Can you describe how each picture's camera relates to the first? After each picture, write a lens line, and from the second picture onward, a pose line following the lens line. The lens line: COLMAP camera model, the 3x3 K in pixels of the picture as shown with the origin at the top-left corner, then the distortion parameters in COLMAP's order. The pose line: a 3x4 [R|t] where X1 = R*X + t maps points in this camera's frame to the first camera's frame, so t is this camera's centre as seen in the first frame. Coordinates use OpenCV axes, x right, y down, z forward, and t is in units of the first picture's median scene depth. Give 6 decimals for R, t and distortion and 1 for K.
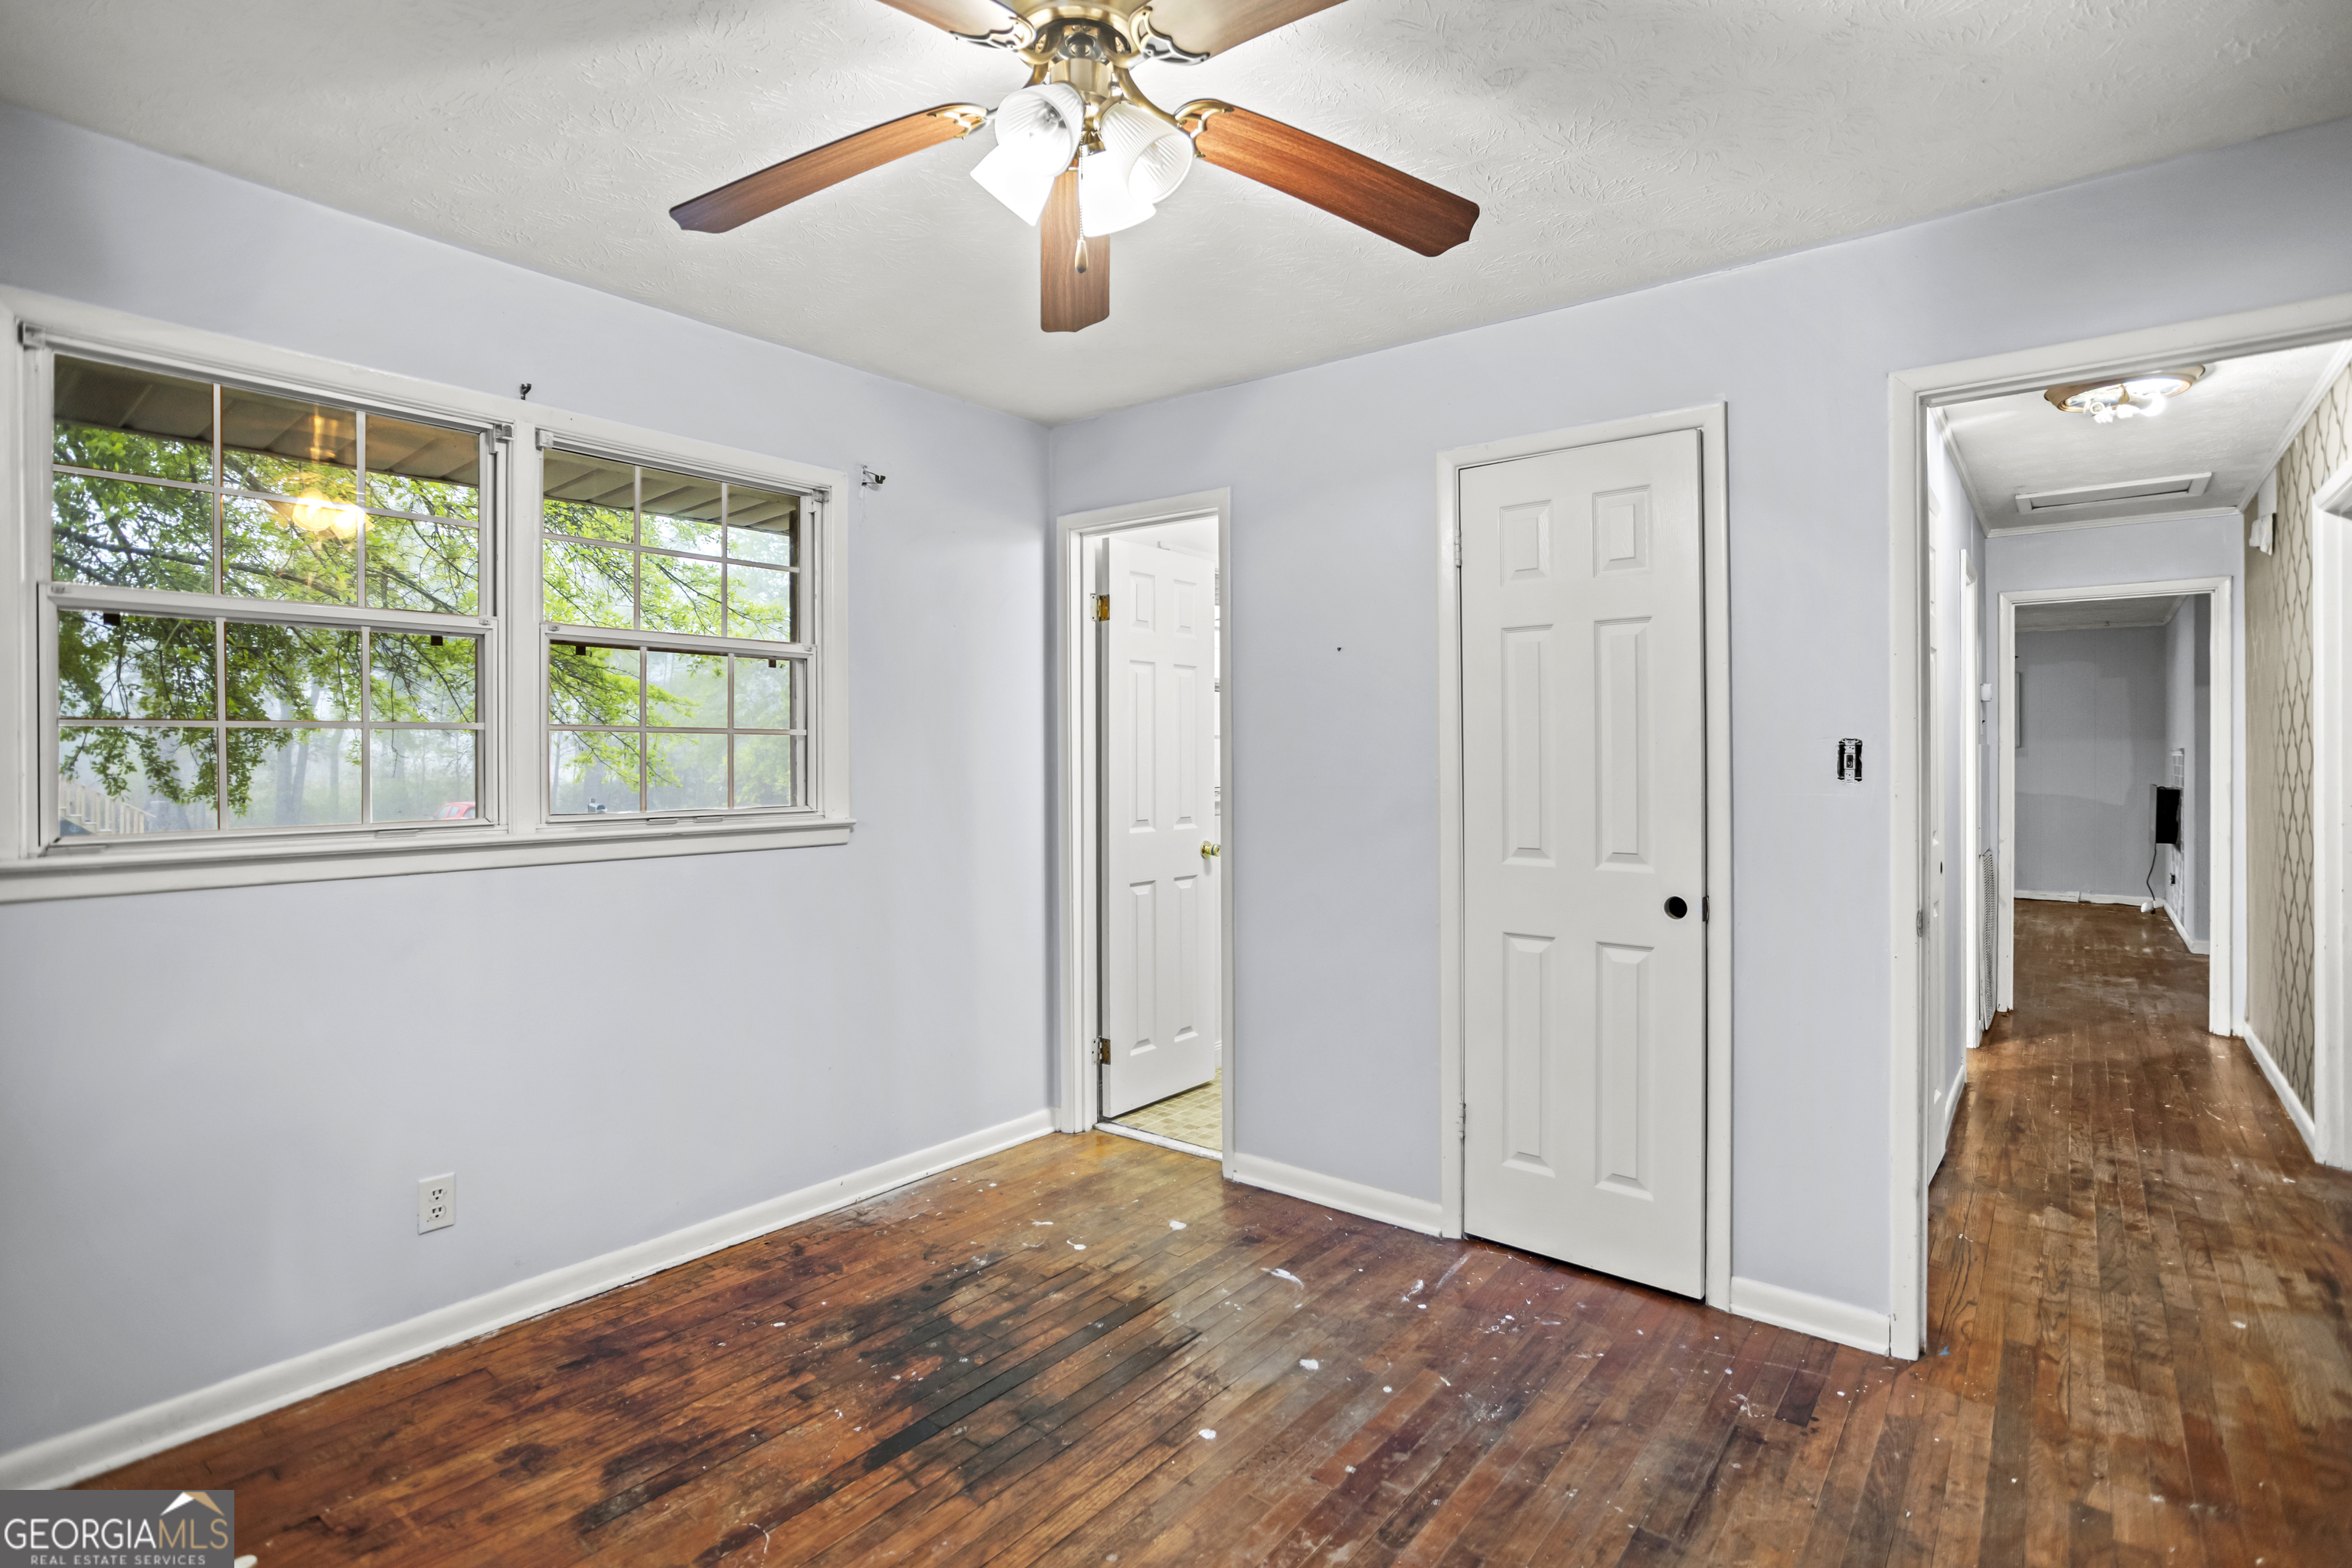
lens RADIAL K [[1204.9, 0, 1174.8], [0, 1204.9, 766.2], [0, 0, 1]] dist [-0.004178, 0.000887]
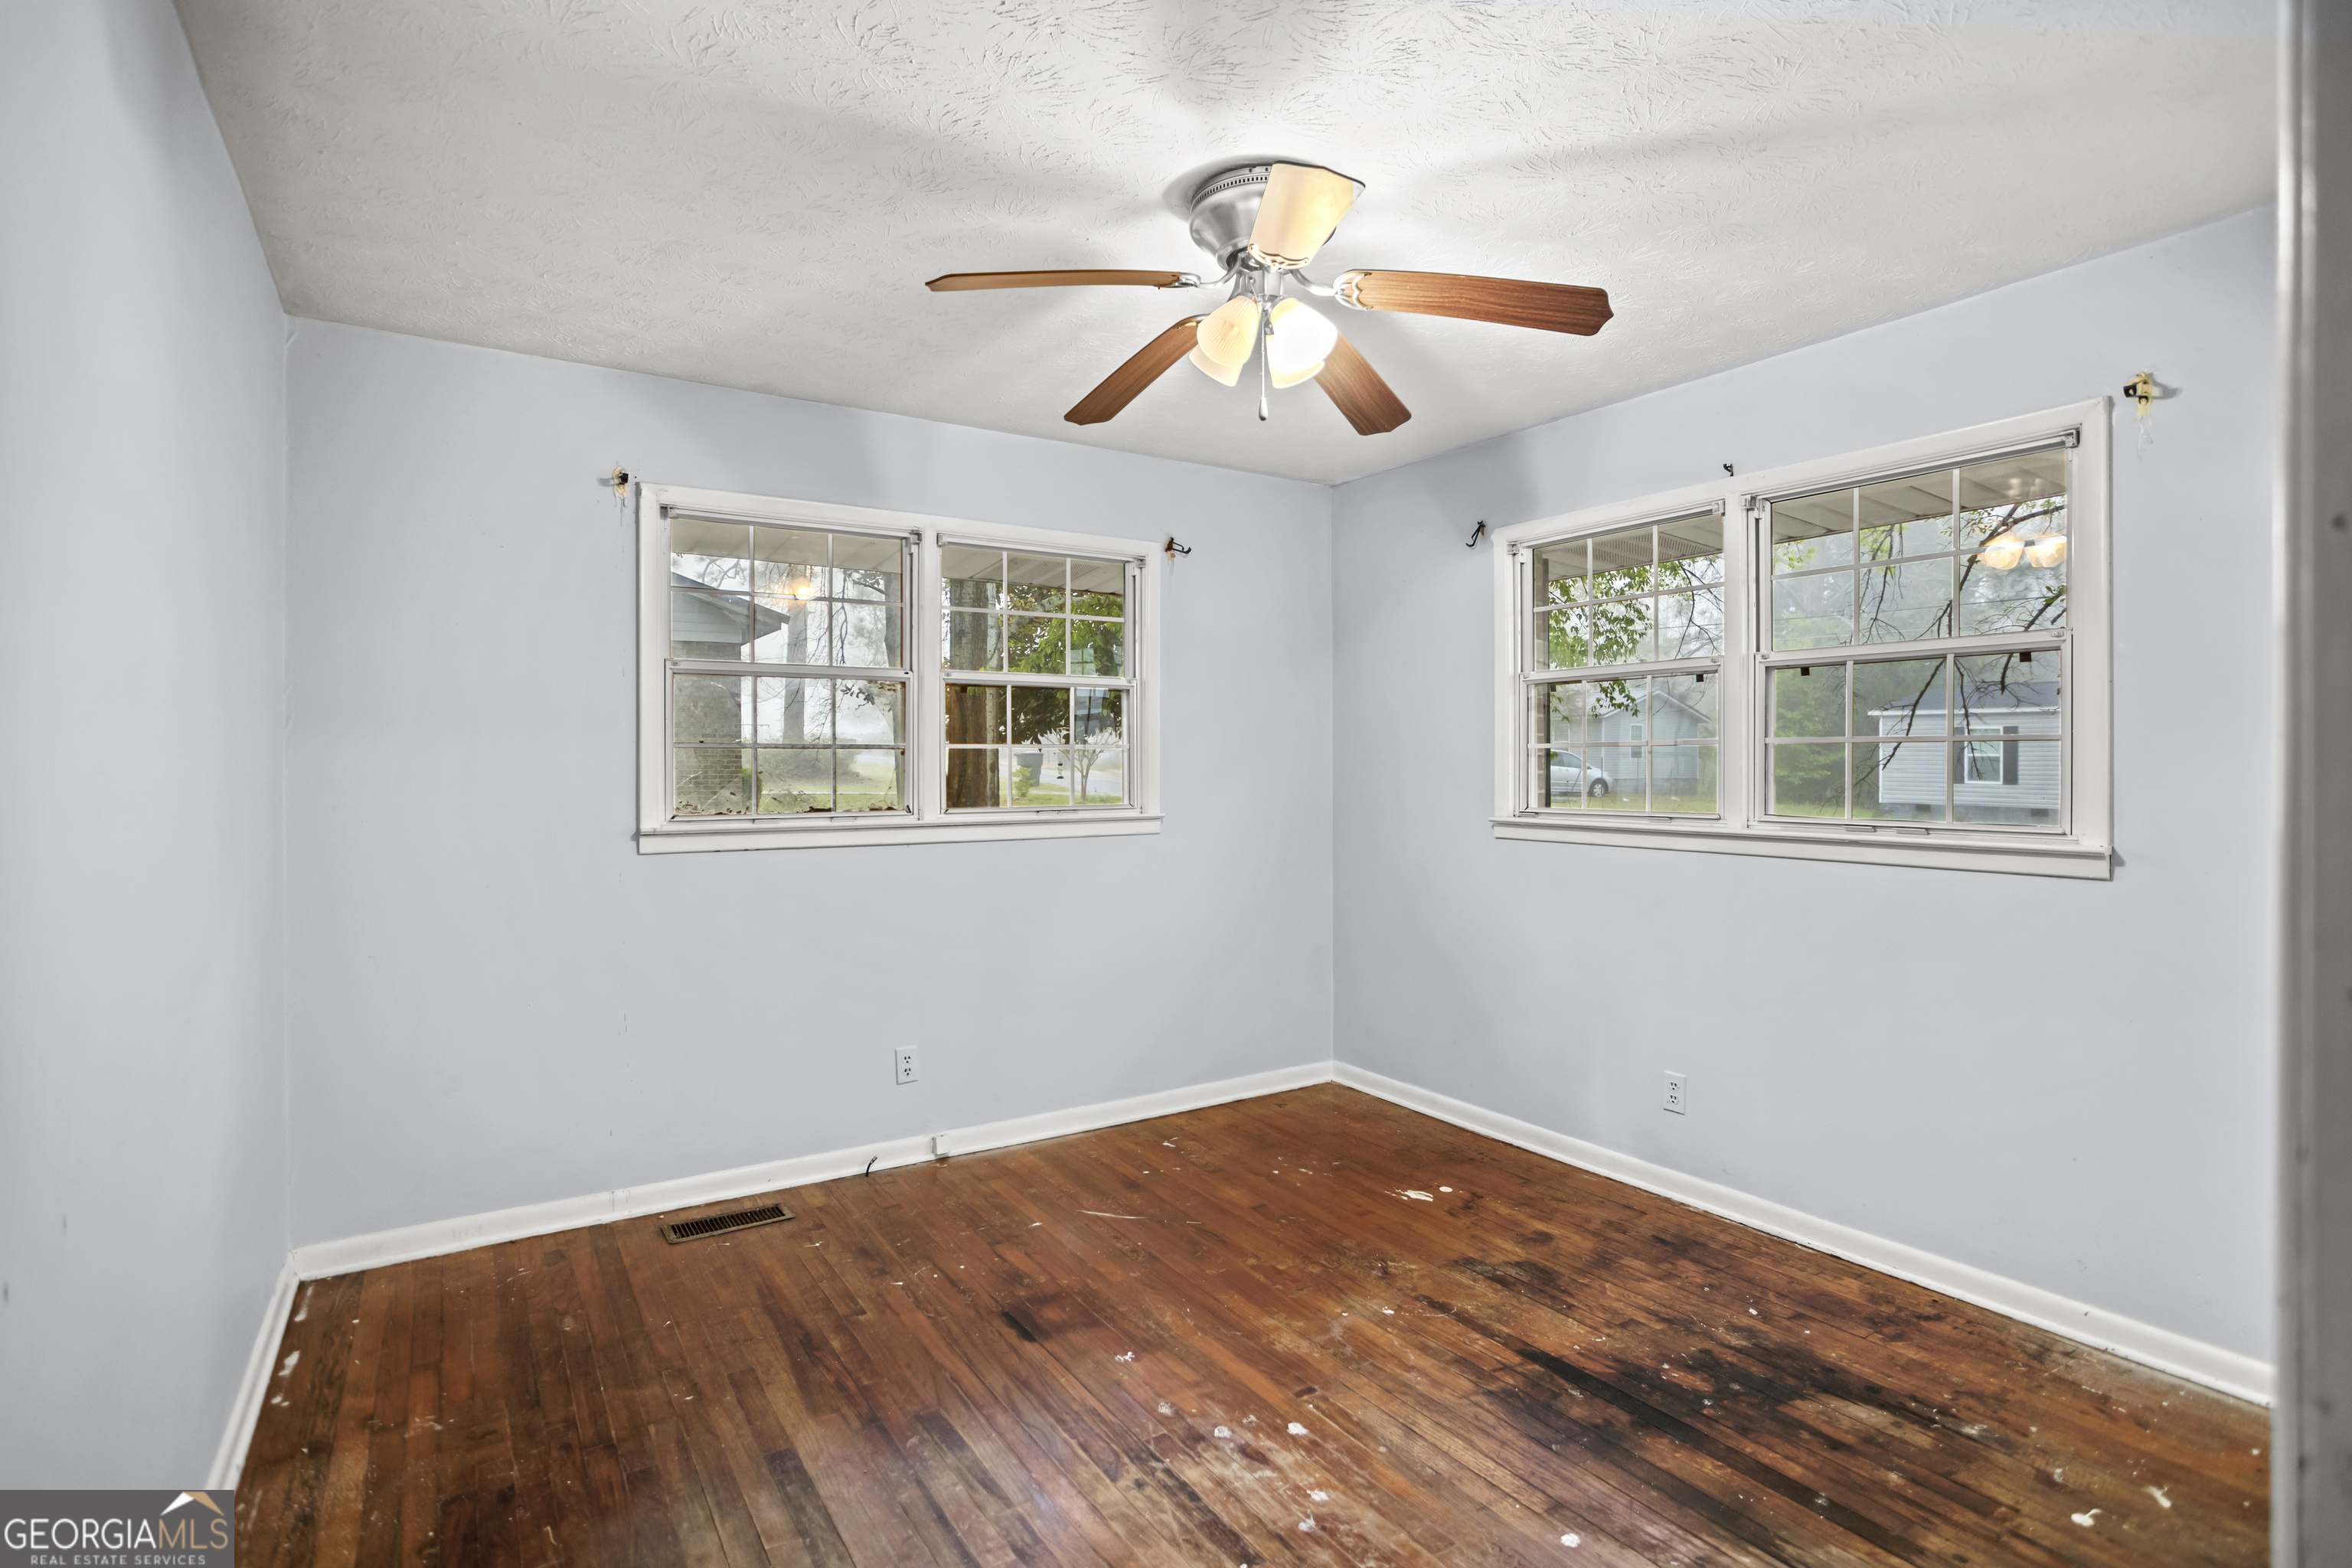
lens RADIAL K [[1204.9, 0, 1176.6], [0, 1204.9, 773.8], [0, 0, 1]] dist [-0.004178, 0.000887]
pose [[-0.347279, 0.008114, -0.937727, 0.880486], [-0.009403, 0.999882, 0.012135, -0.009352], [0.937715, 0.013032, -0.347162, 0.959351]]
